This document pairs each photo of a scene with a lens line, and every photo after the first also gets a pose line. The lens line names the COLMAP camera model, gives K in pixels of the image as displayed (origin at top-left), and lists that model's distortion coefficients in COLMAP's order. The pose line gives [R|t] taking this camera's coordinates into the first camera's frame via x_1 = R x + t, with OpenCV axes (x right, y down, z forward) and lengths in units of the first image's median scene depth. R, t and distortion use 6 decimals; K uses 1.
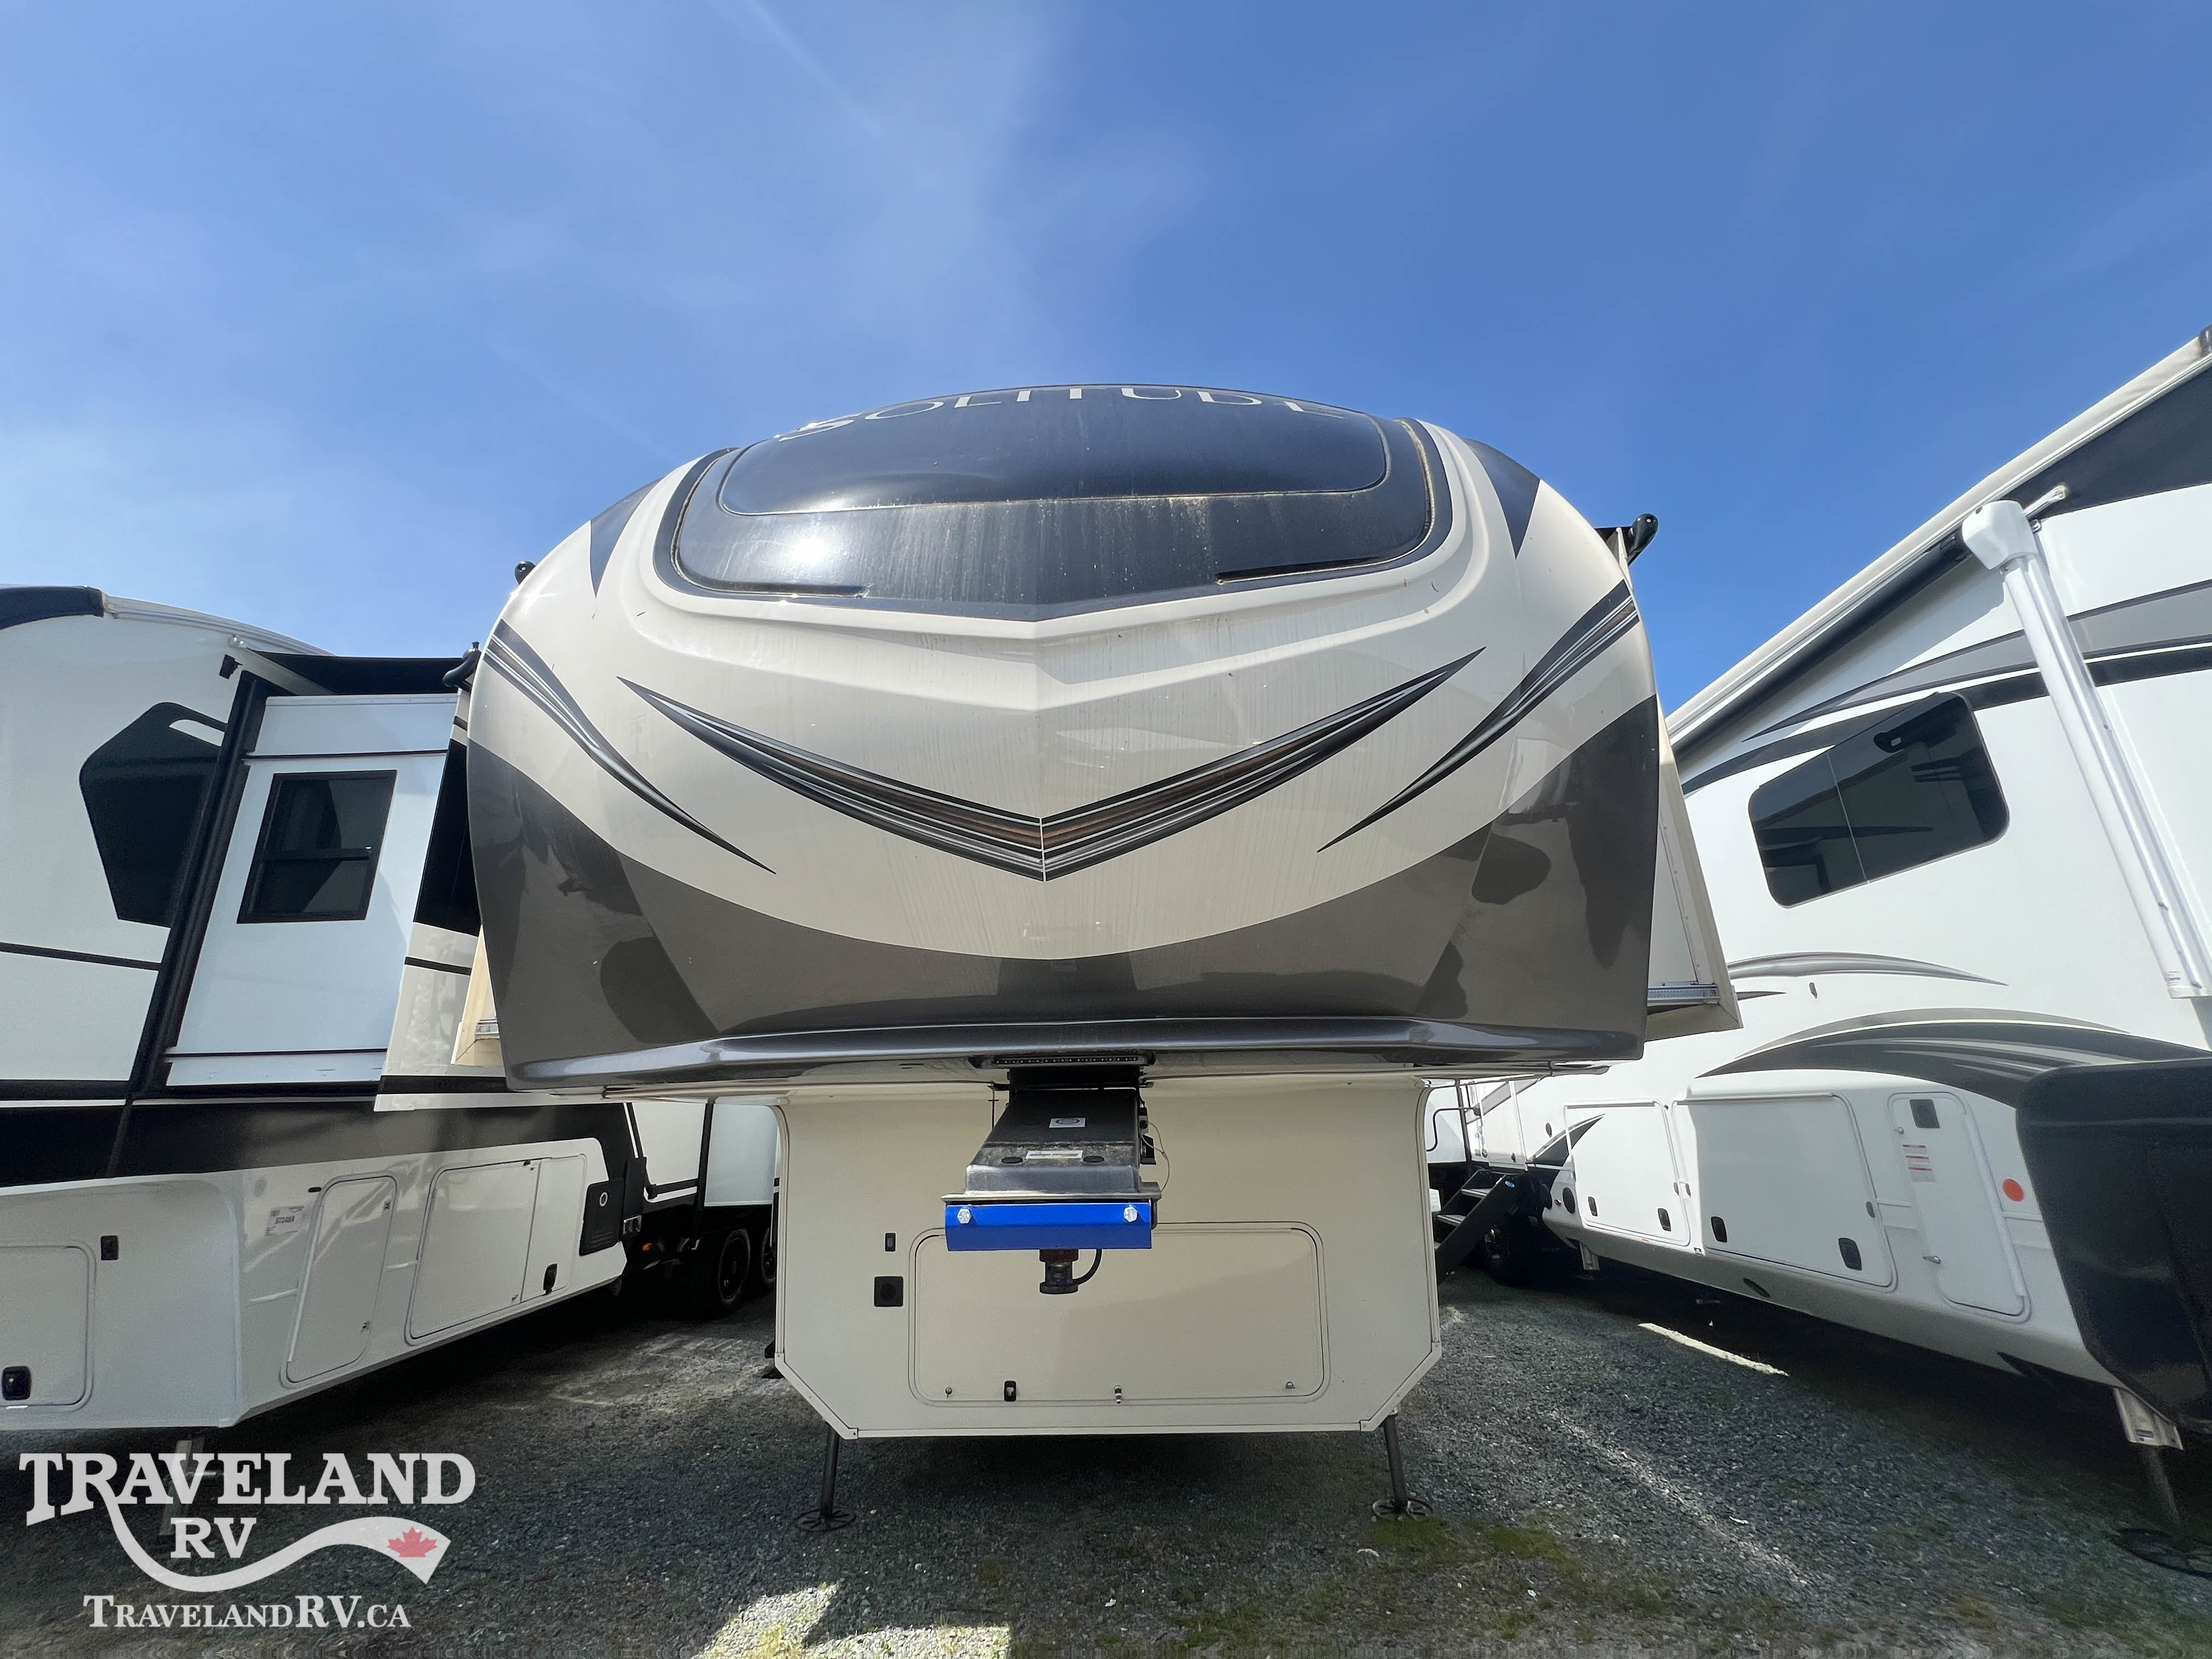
lens RADIAL K [[882.4, 0, 1108.0], [0, 882.4, 825.9], [0, 0, 1]] dist [-0.001293, -0.000023]
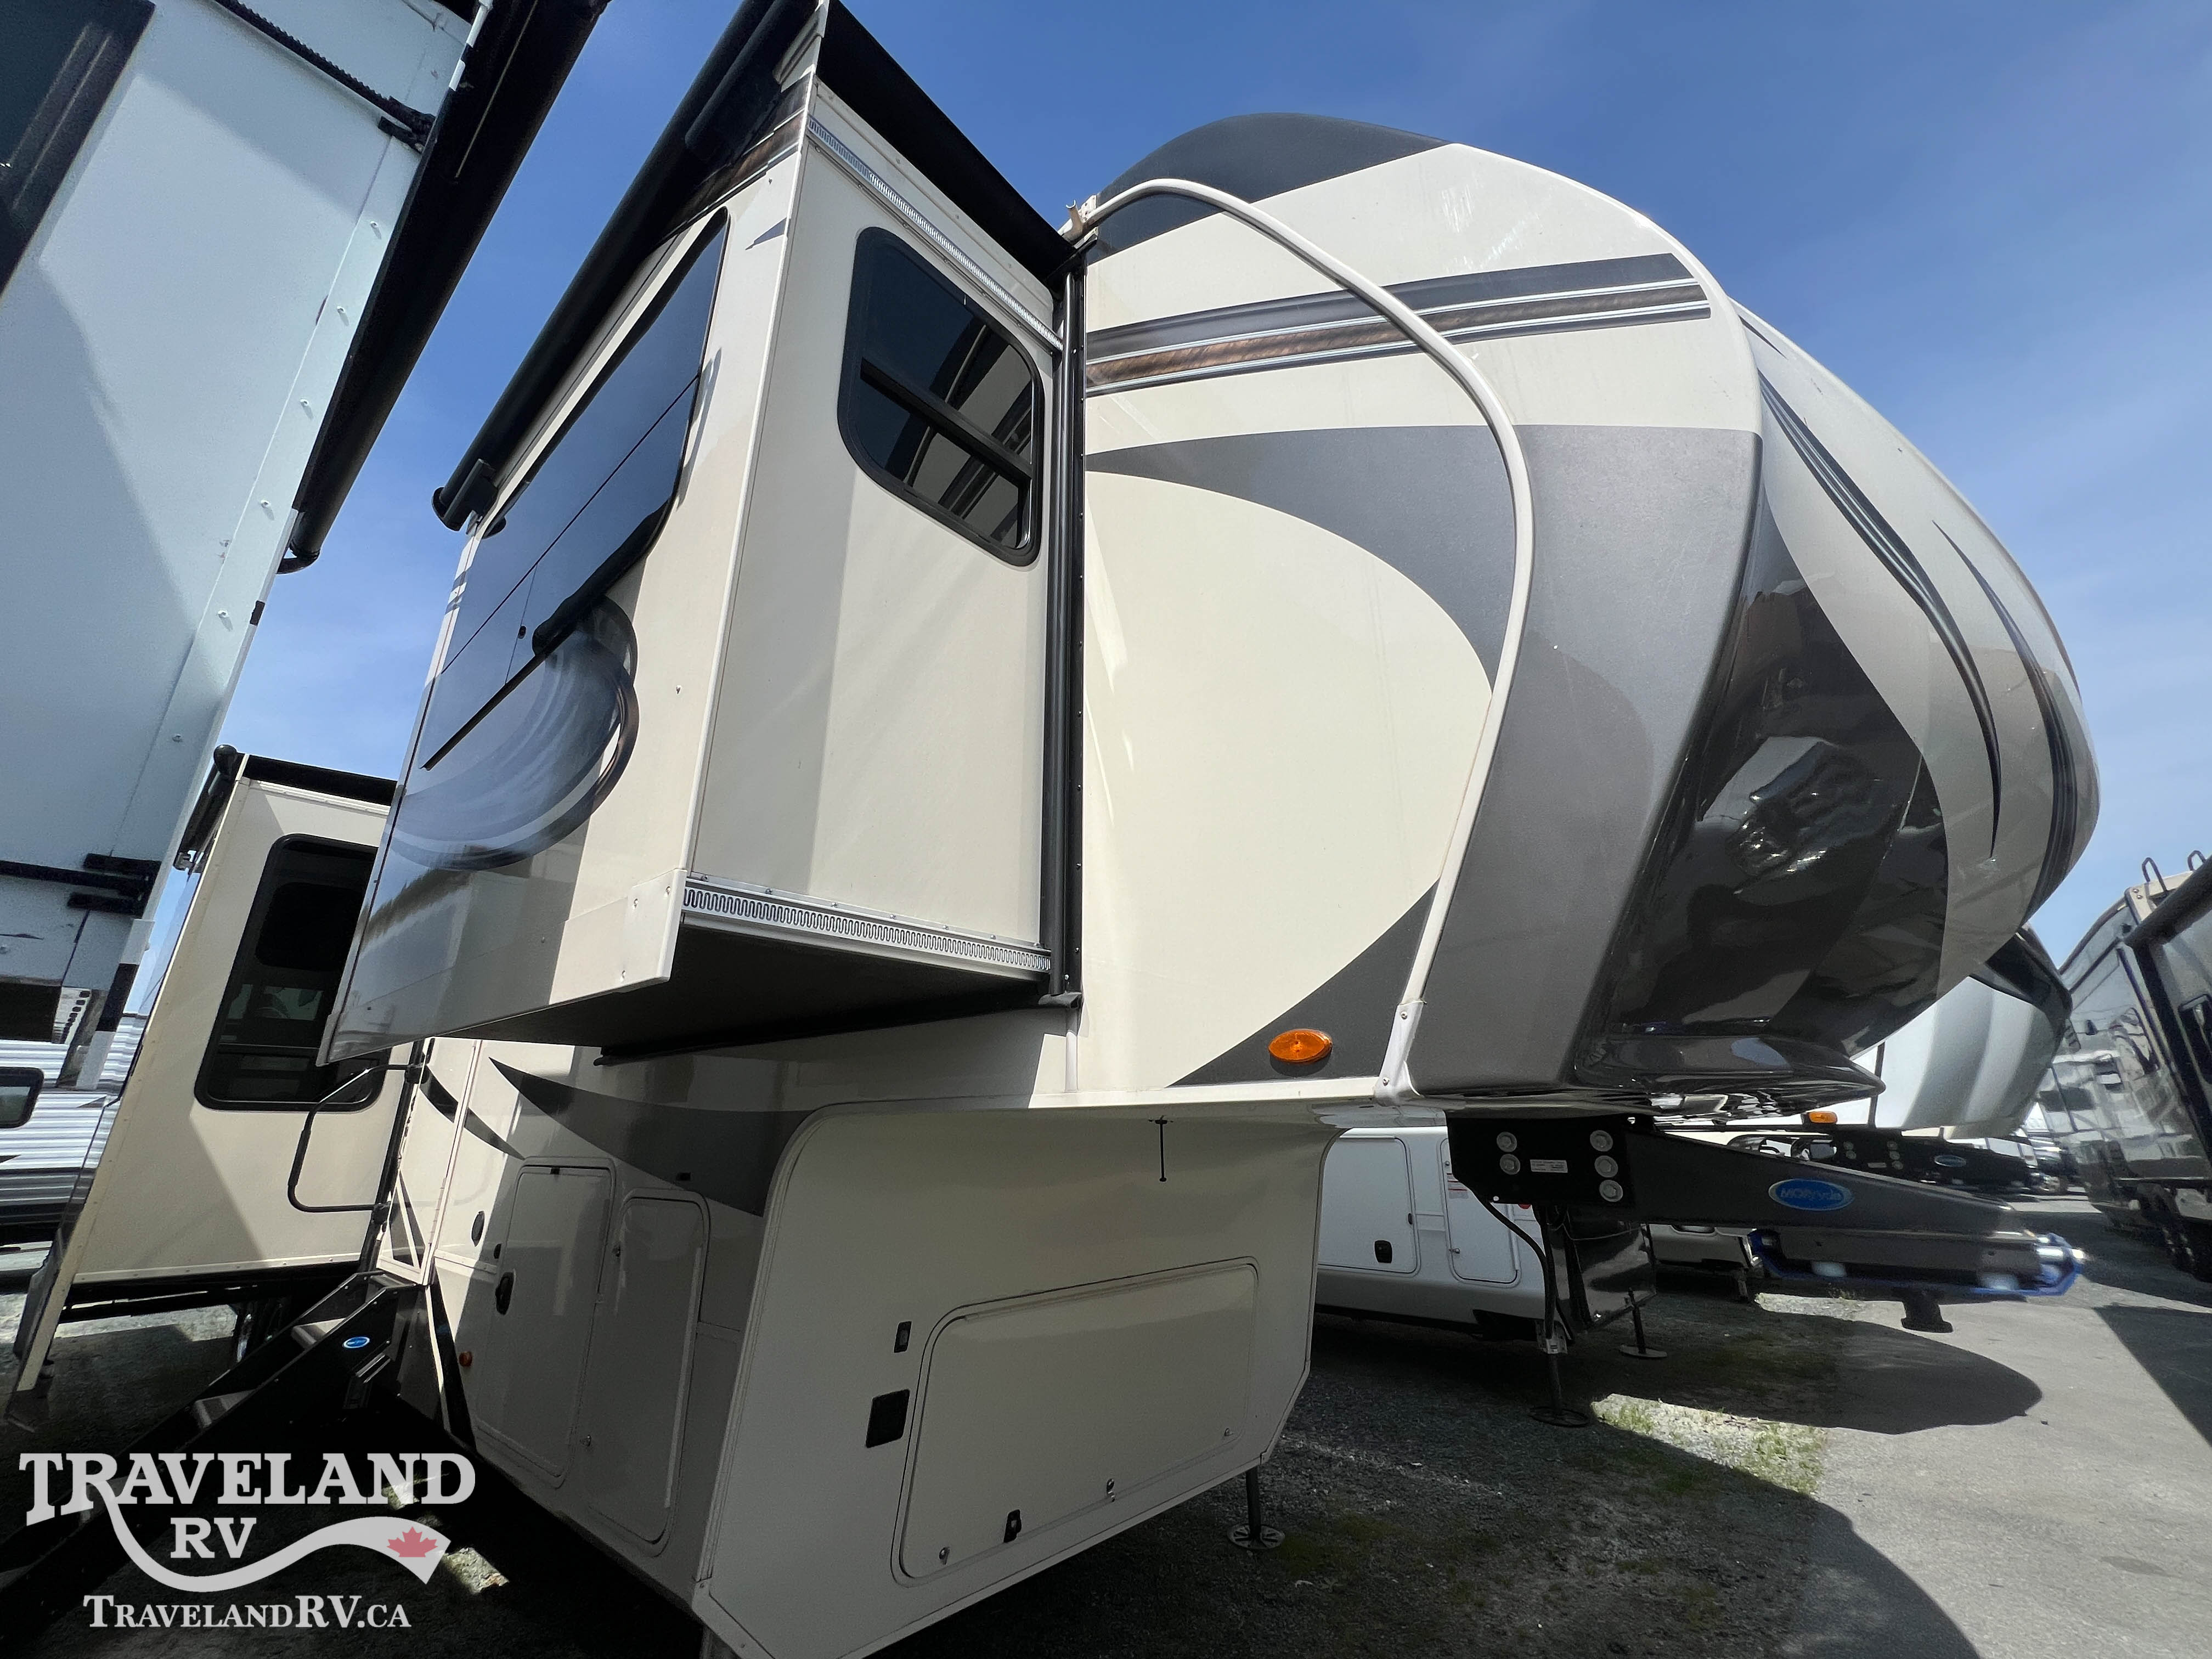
lens RADIAL K [[882.4, 0, 1108.0], [0, 882.4, 825.9], [0, 0, 1]] dist [-0.001293, -0.000023]
pose [[0.631348, 0.278770, 0.723662, -0.746826], [-0.261007, 0.955100, -0.140213, 0.174494], [-0.730257, -0.100358, 0.675761, 0.513716]]
